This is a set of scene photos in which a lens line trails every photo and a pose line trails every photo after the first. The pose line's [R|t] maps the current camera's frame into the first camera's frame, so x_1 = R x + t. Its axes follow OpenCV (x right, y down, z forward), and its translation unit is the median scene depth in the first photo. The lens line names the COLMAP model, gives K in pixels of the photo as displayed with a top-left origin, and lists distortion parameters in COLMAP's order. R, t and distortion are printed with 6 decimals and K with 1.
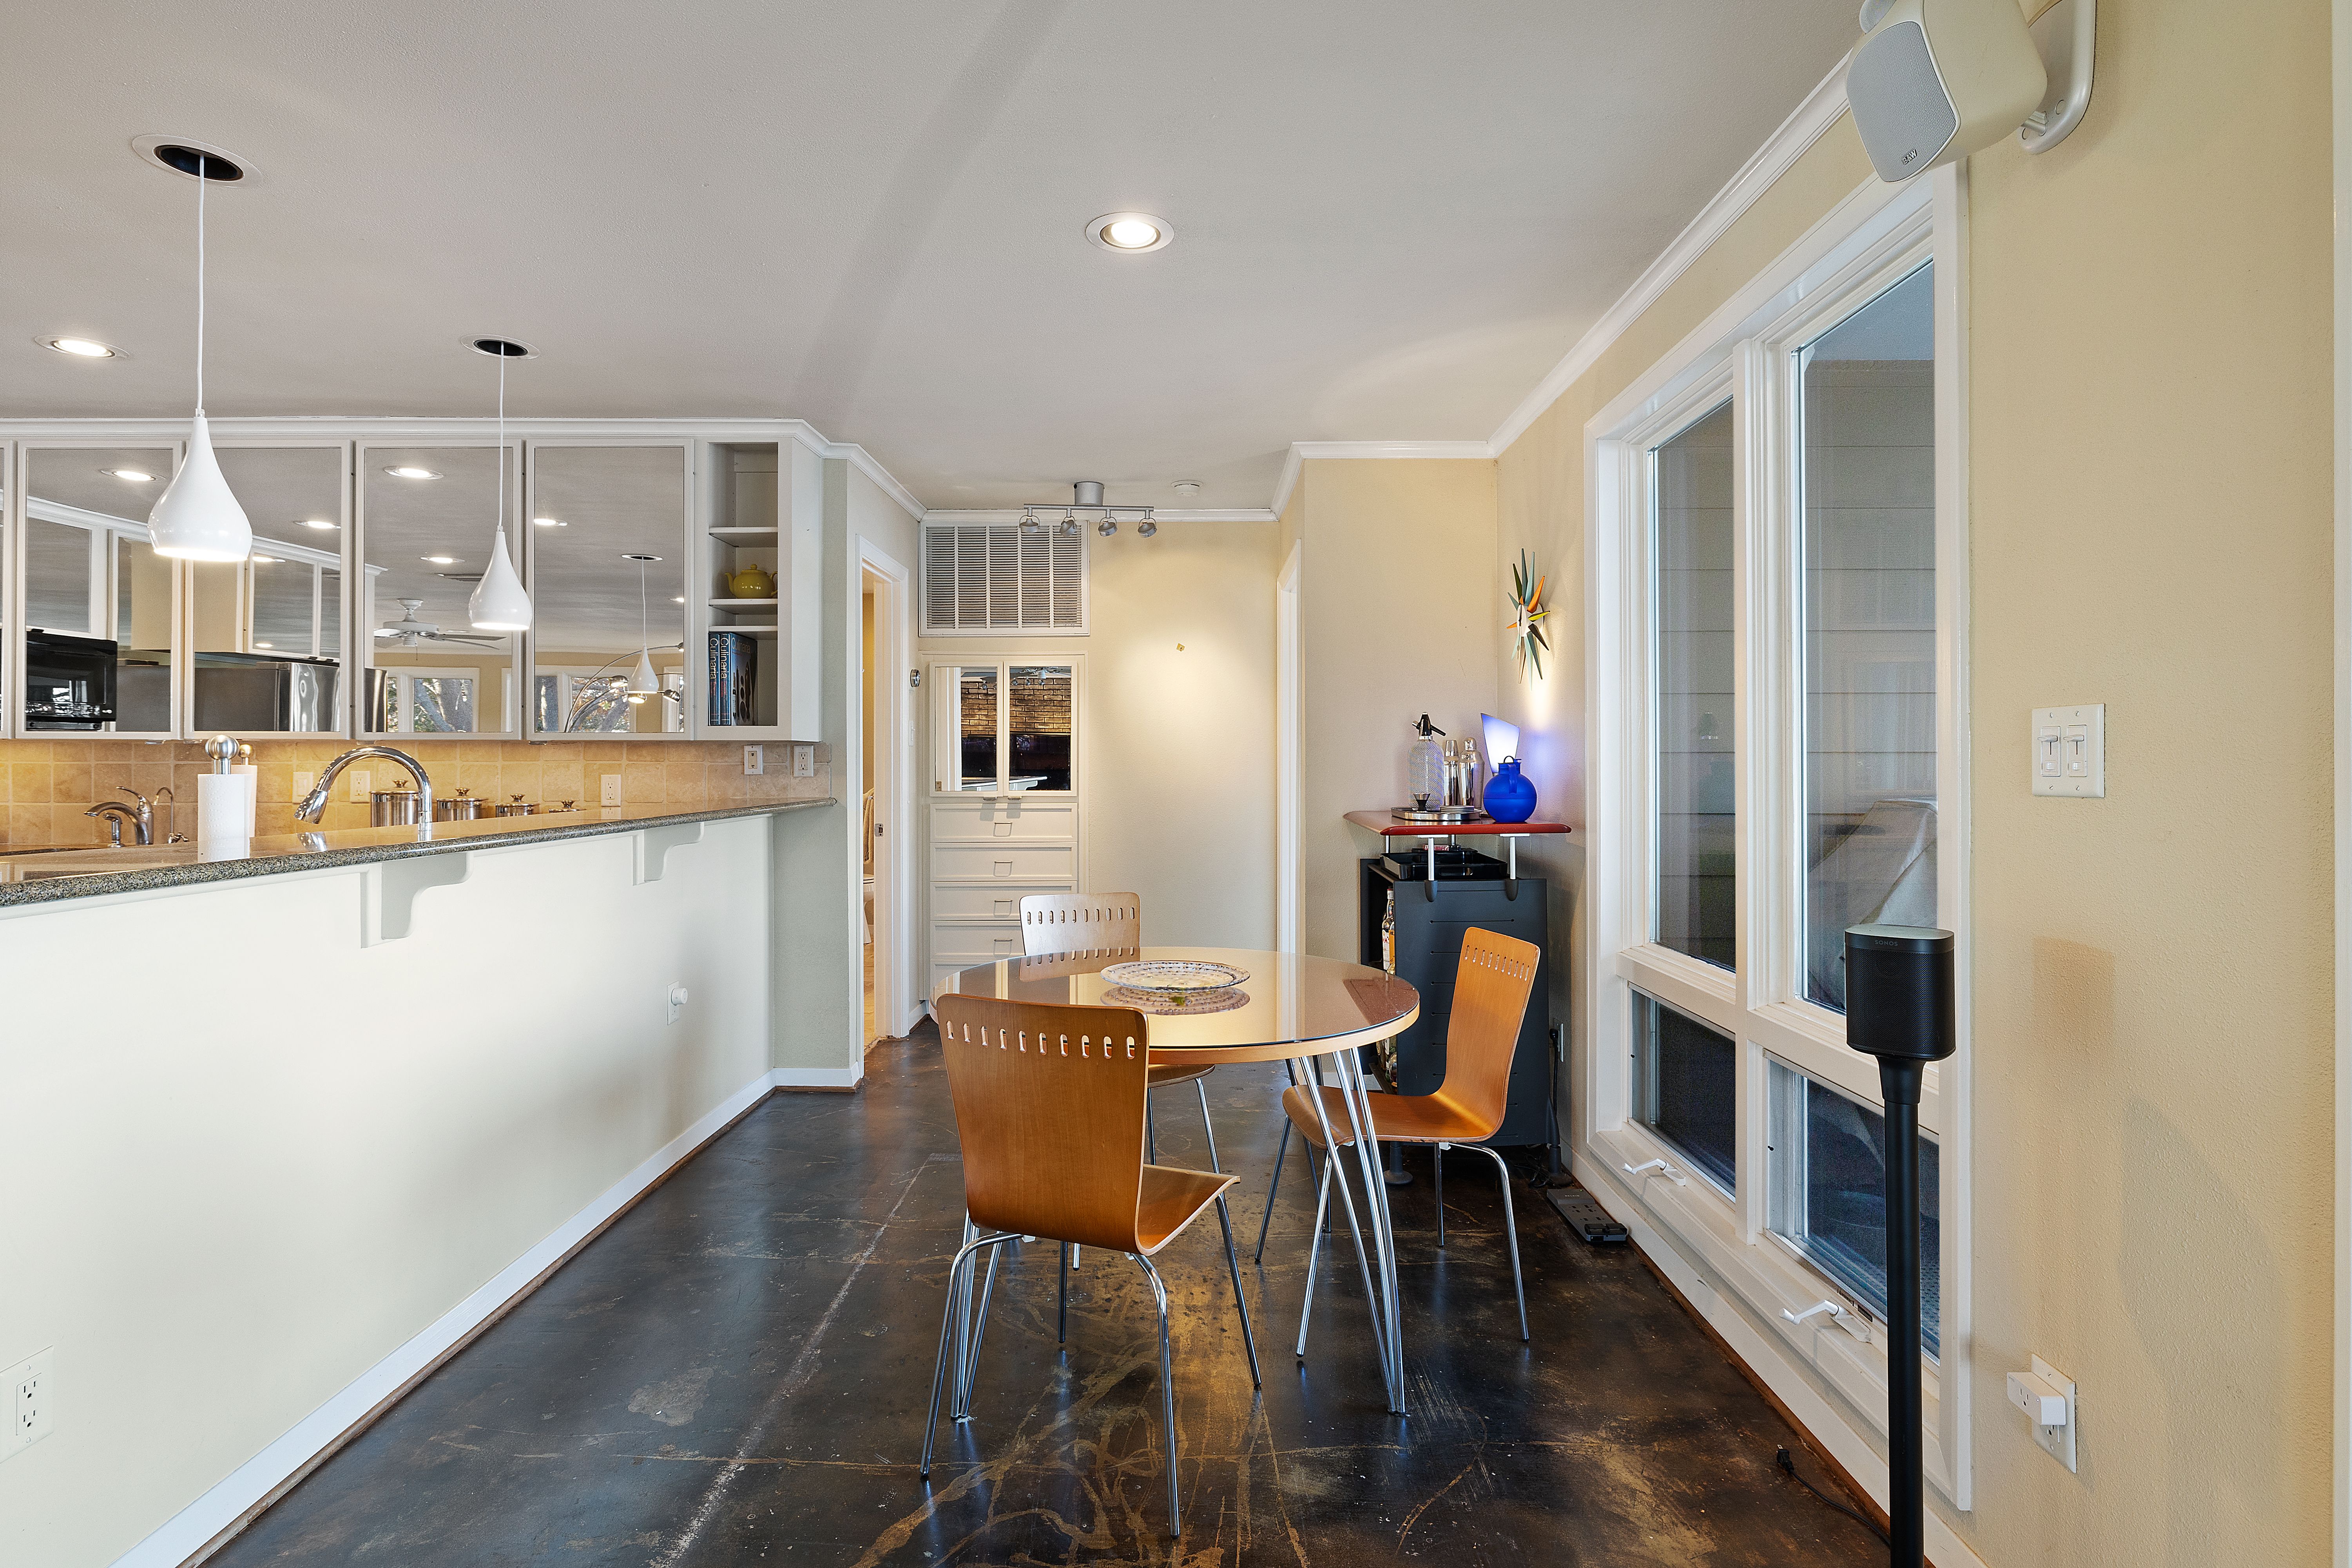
lens RADIAL K [[1115.1, 0, 1171.4], [0, 1115.1, 765.6], [0, 0, 1]] dist [-0.009158, 0.002144]
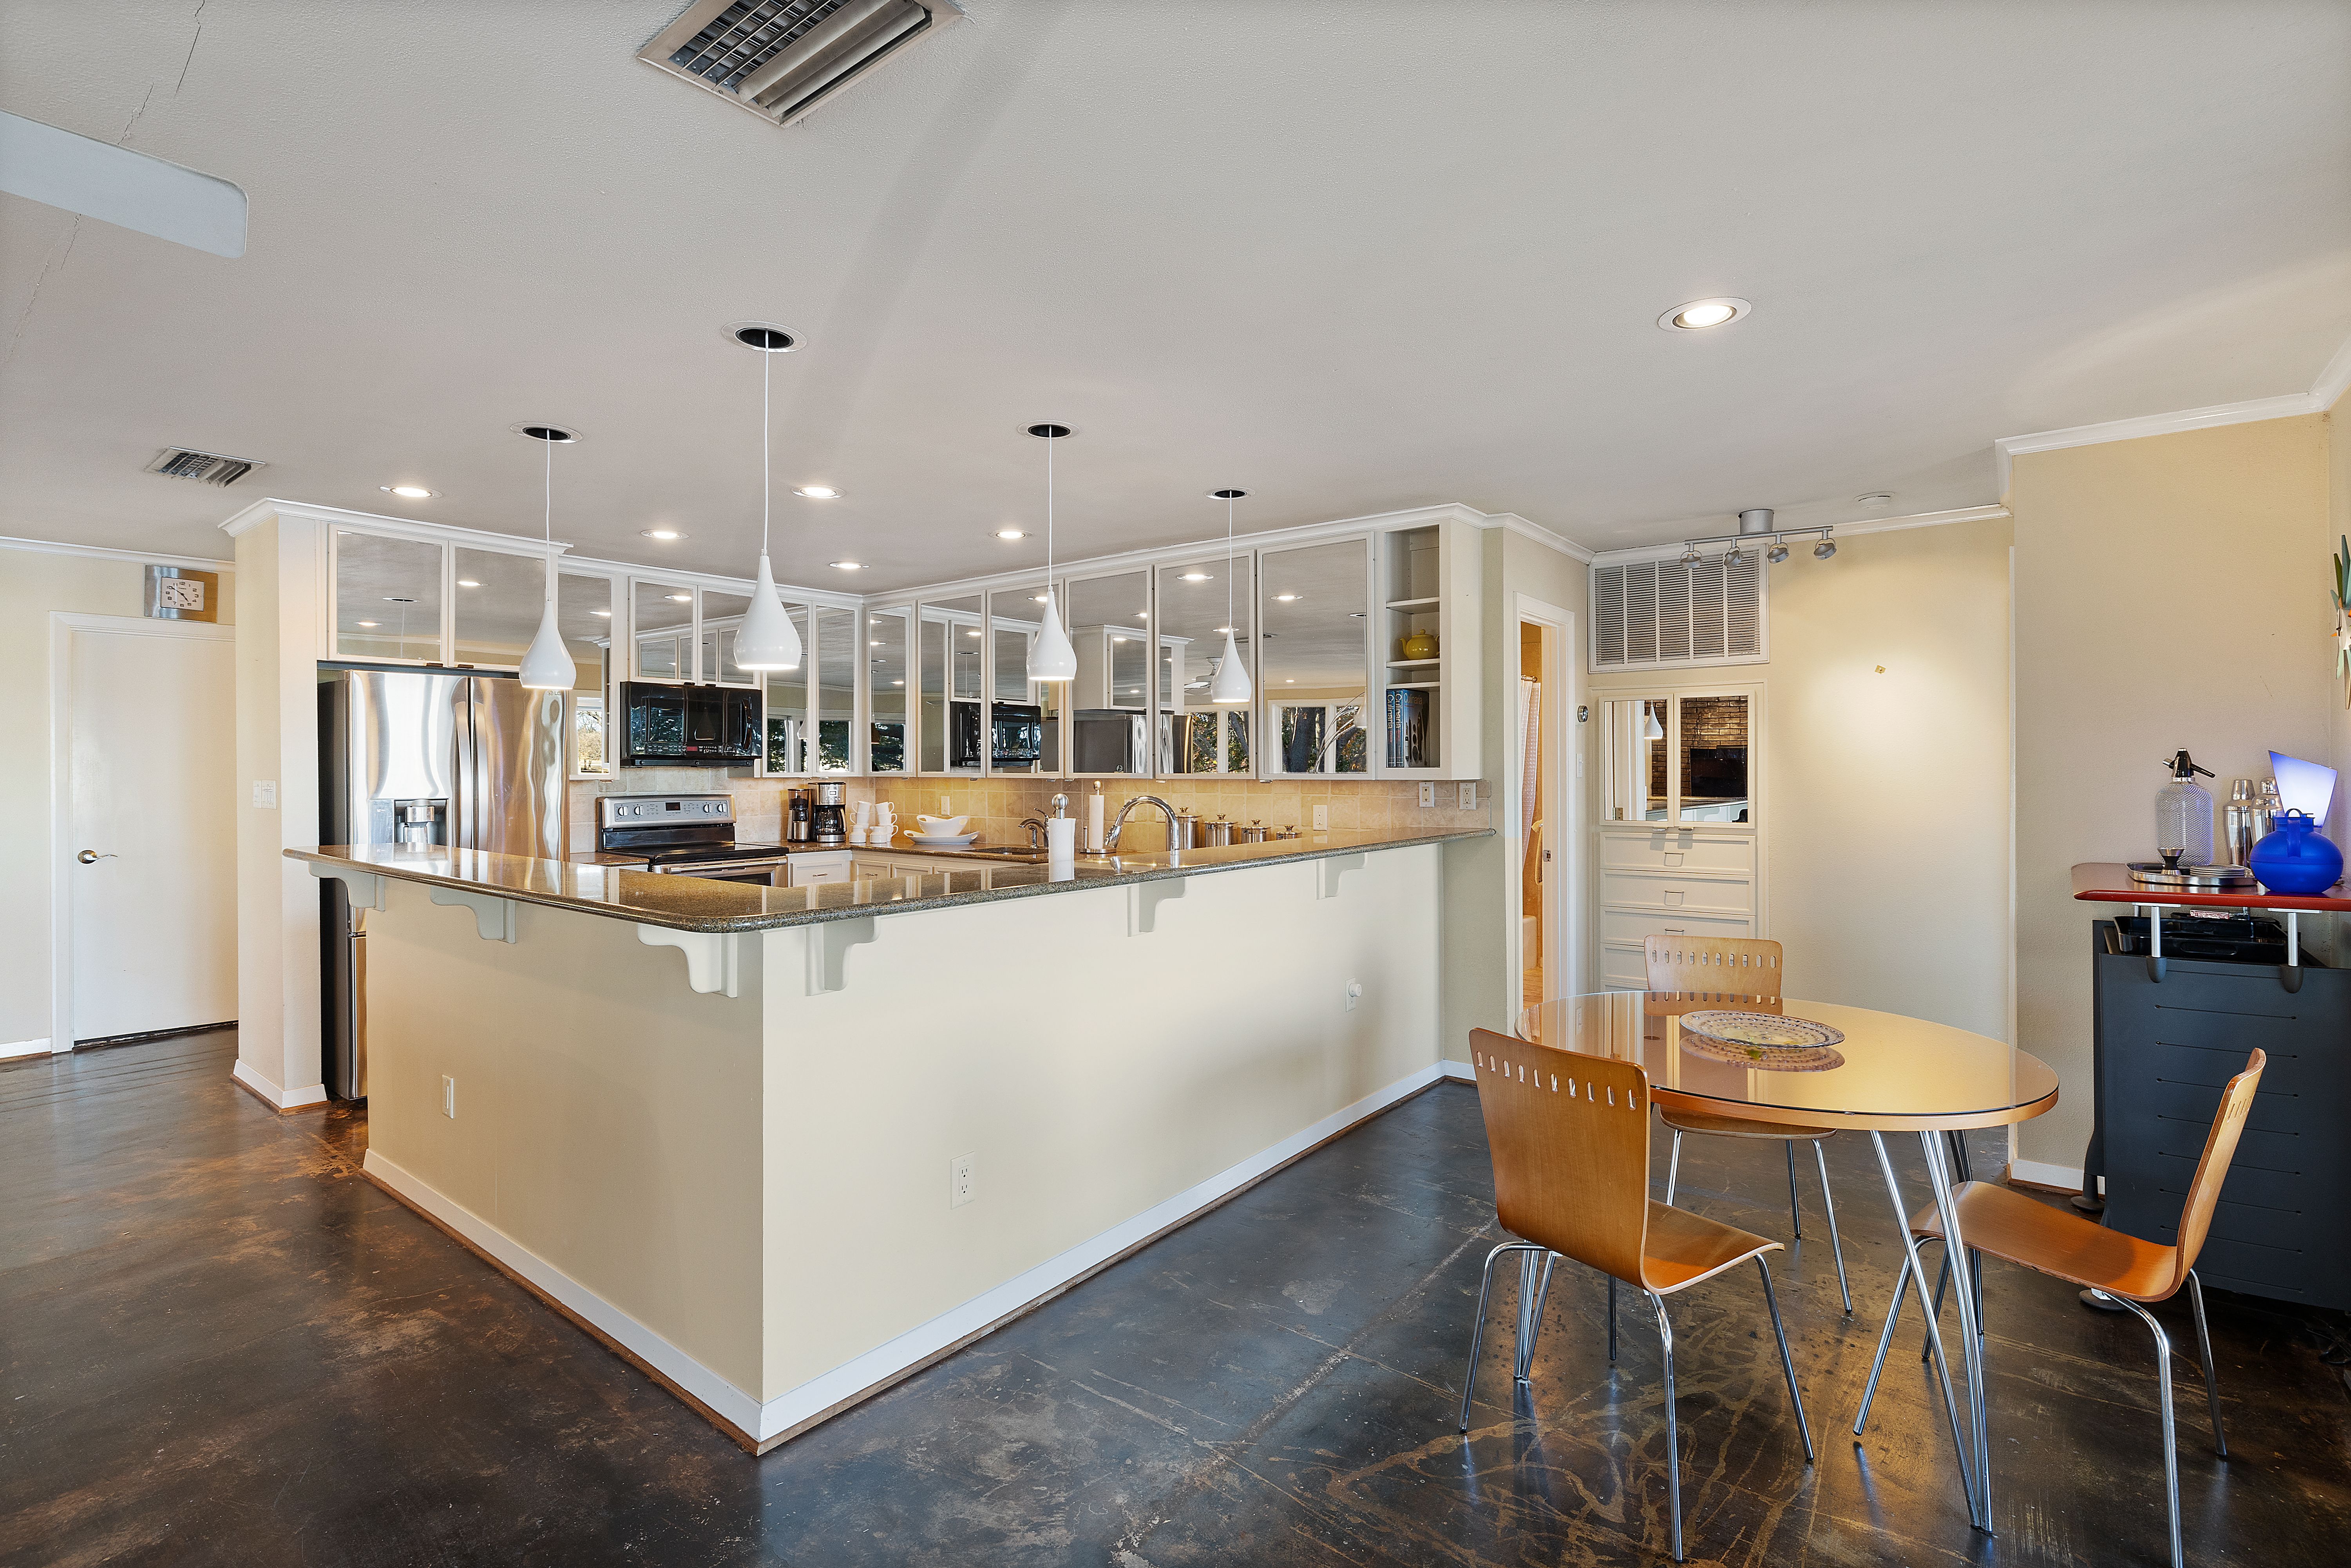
lens RADIAL K [[1114.5, 0, 1195.3], [0, 1114.5, 773.0], [0, 0, 1]] dist [-0.009158, 0.002144]
pose [[0.797457, 0.002166, -0.603371, 0.145673], [0.003176, 0.999965, 0.007788, -0.039665], [0.603367, -0.008127, 0.797422, -0.085263]]
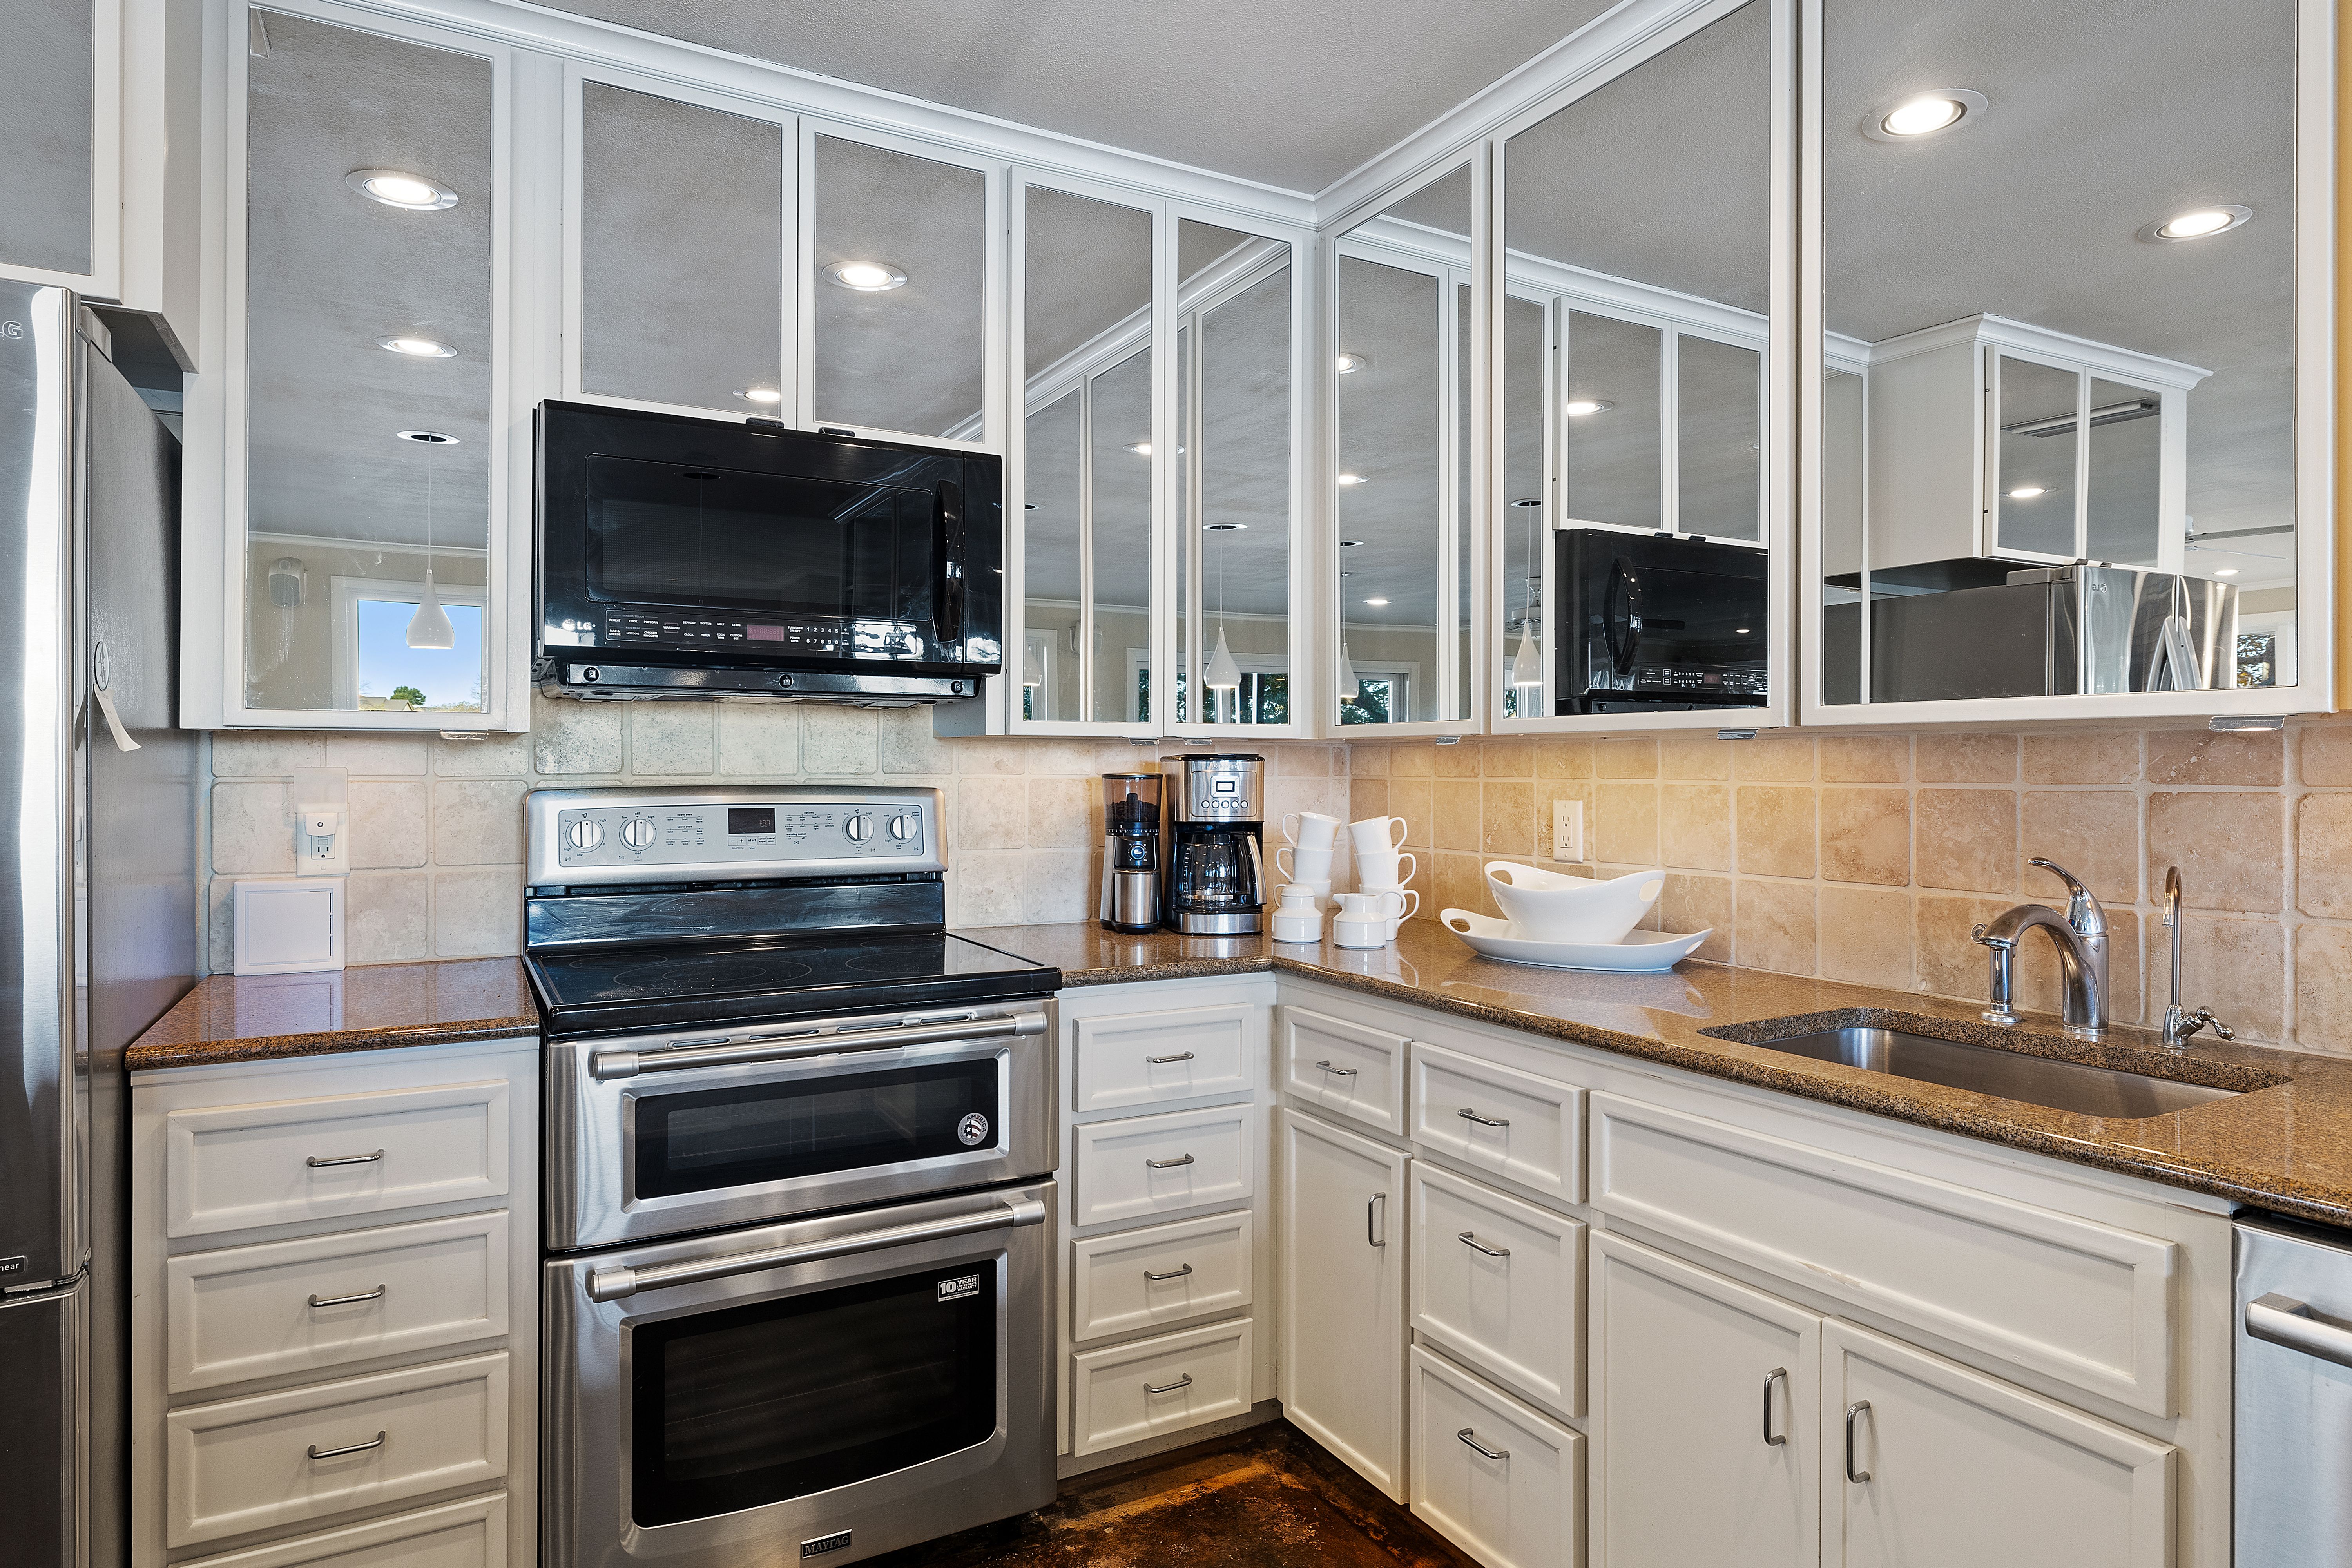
lens RADIAL K [[1359.4, 0, 1180.6], [0, 1359.4, 773.5], [0, 0, 1]] dist [-0.004940, -0.000192]
pose [[0.502146, 0.004748, -0.864770, -0.688975], [0.001310, 0.999980, 0.006251, -0.010517], [0.864782, -0.004272, 0.502130, 0.534159]]
